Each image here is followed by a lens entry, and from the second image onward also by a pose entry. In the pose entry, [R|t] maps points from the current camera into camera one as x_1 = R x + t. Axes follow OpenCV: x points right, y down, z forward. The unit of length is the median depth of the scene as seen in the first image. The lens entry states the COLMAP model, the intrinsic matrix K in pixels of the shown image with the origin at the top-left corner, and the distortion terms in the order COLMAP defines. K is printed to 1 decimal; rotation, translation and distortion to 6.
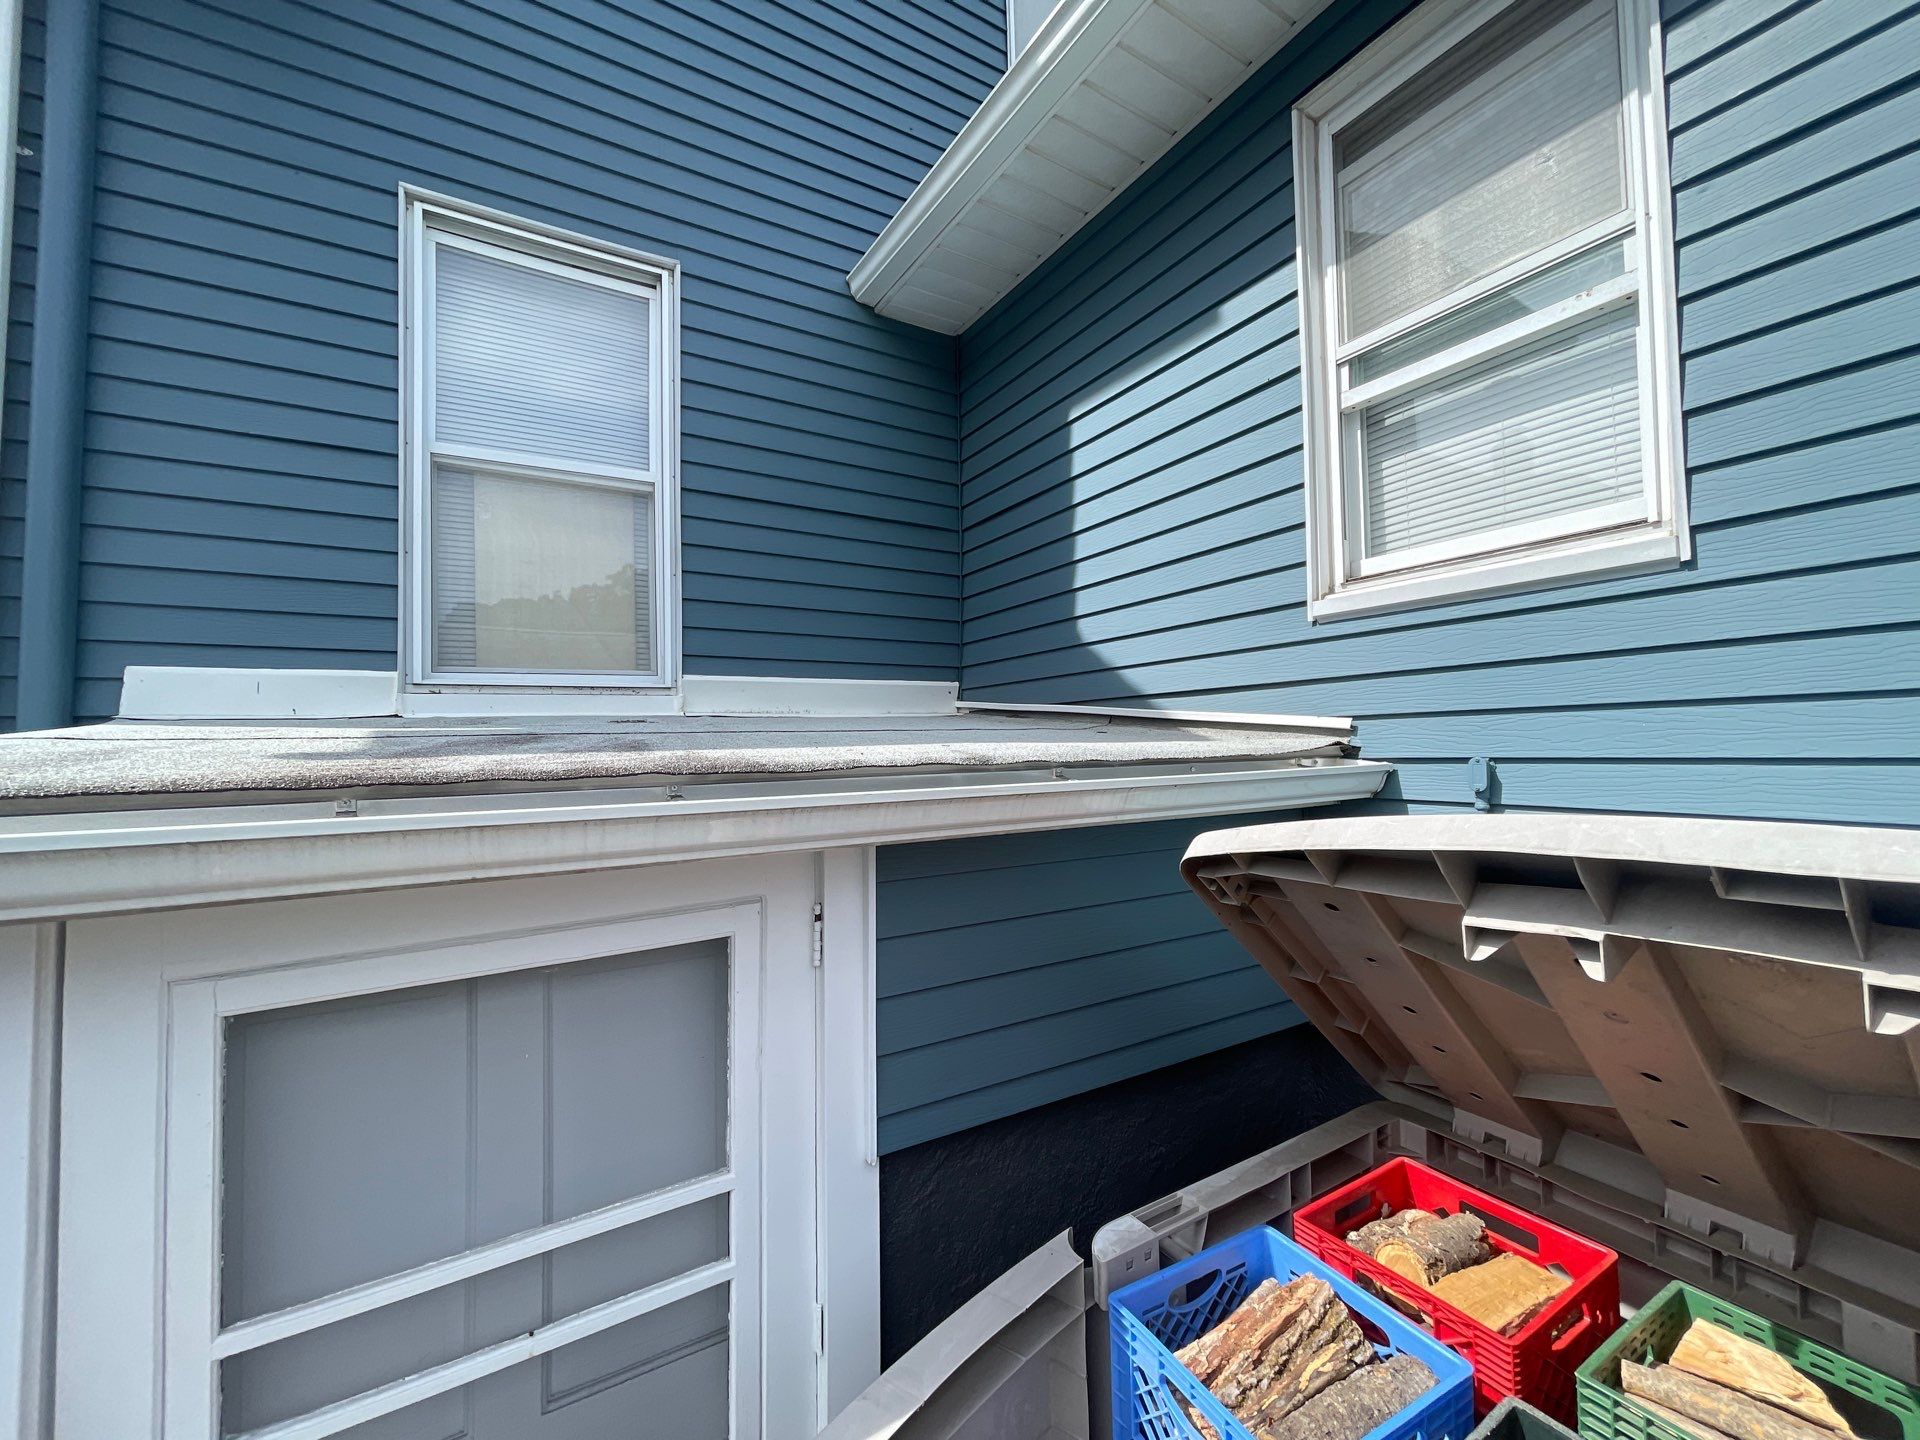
lens RADIAL K [[777.0, 0, 953.3], [0, 777.0, 725.5], [0, 0, 1]] dist [-0.000578, 0.000160]
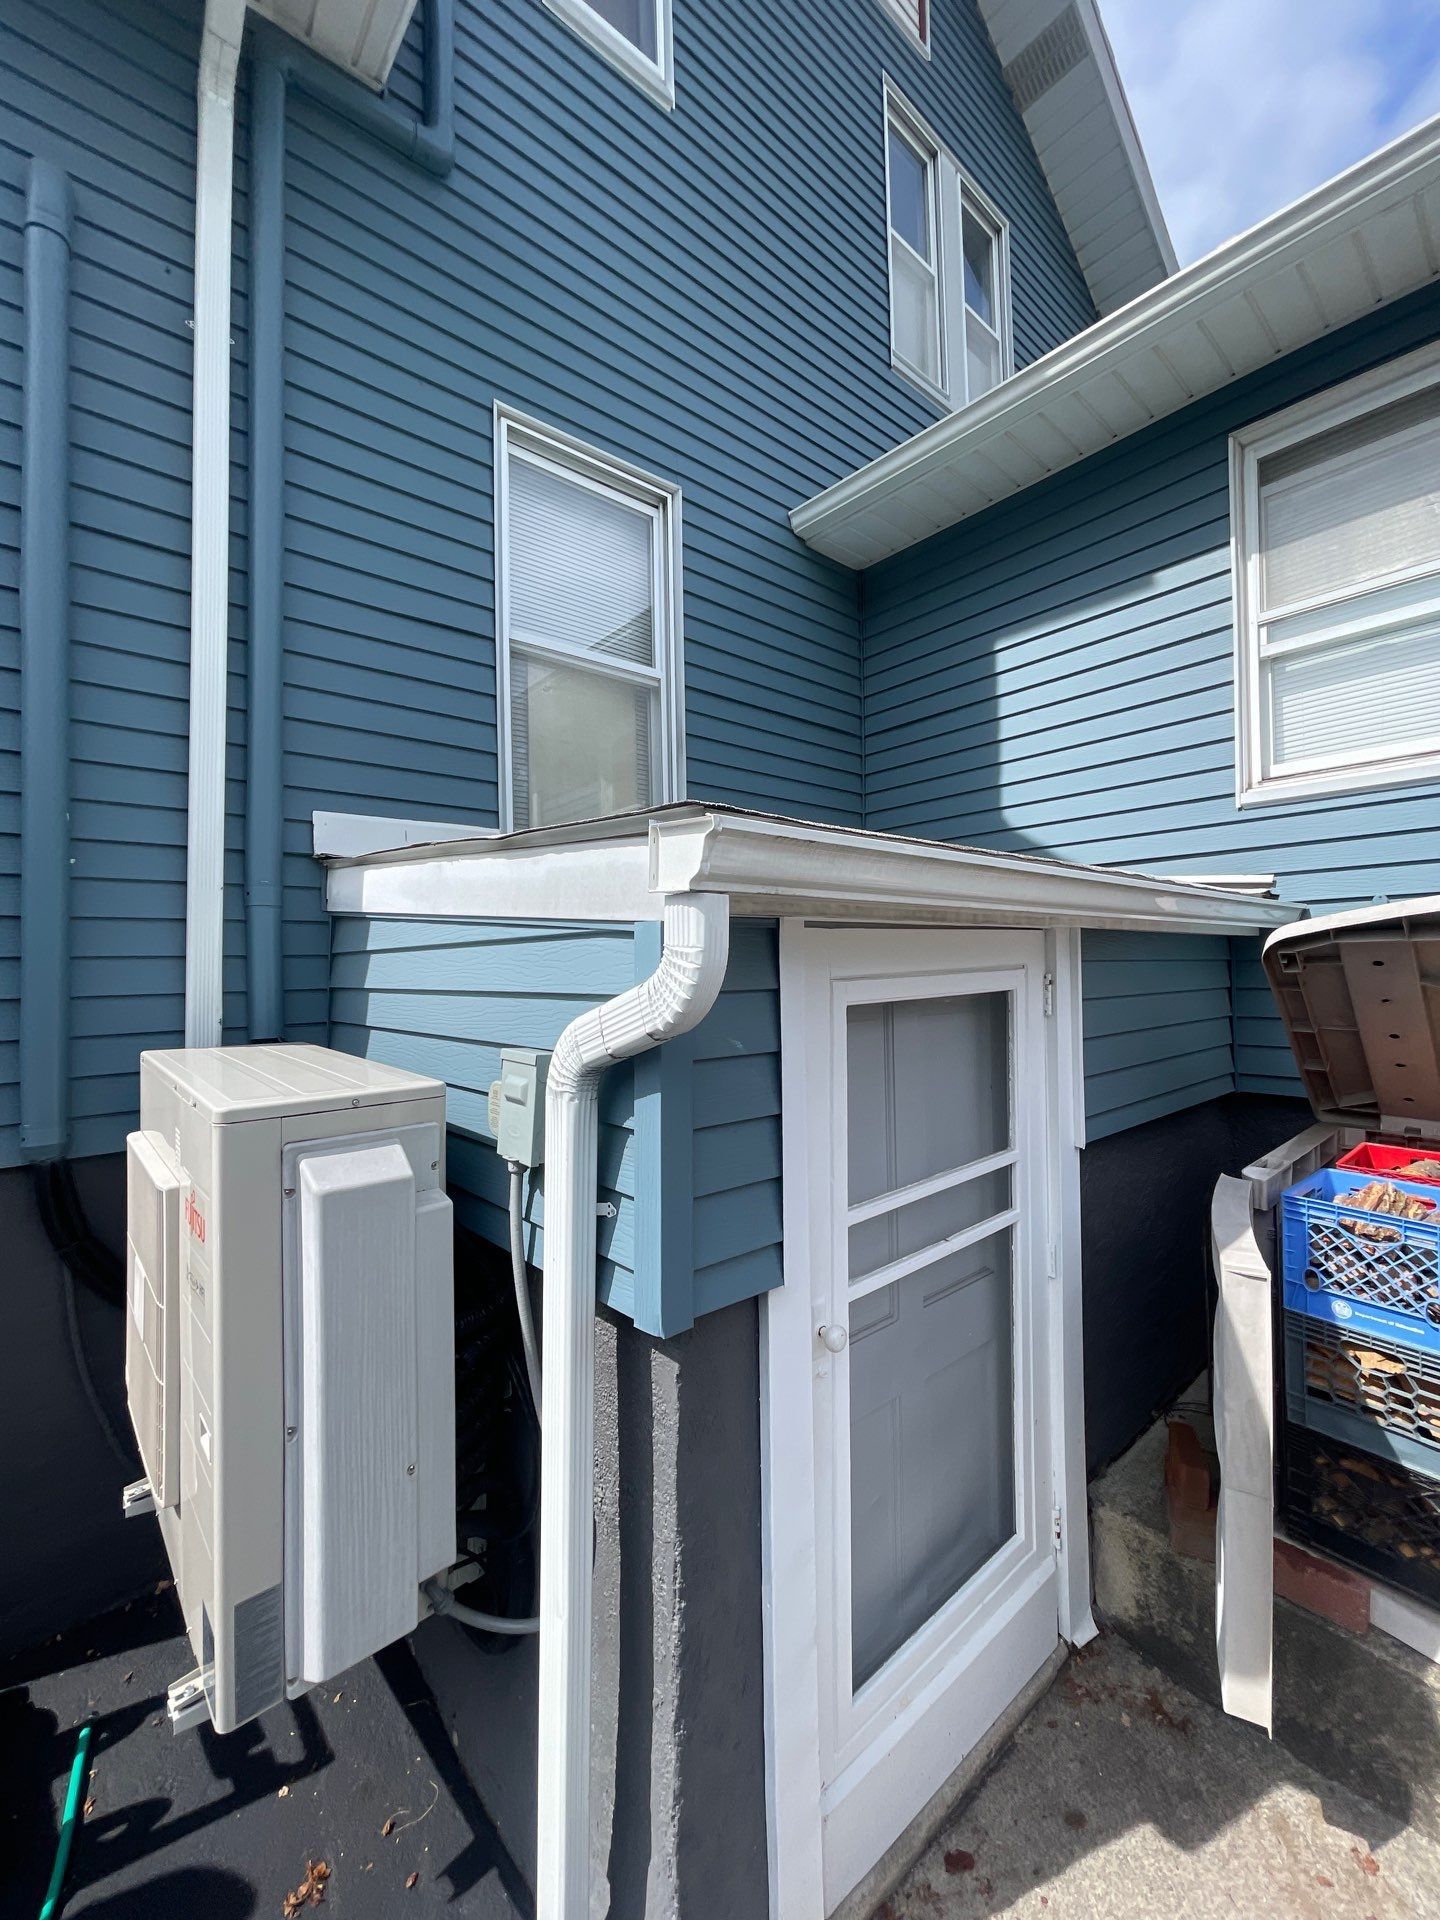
lens RADIAL K [[777.0, 0, 715.1], [0, 777.0, 958.5], [0, 0, 1]] dist [-0.000578, 0.000160]
pose [[0.985786, 0.003589, 0.167969, -0.641752], [-0.006042, 0.999882, 0.014095, 0.112785], [-0.167898, -0.014910, 0.985692, -0.208458]]
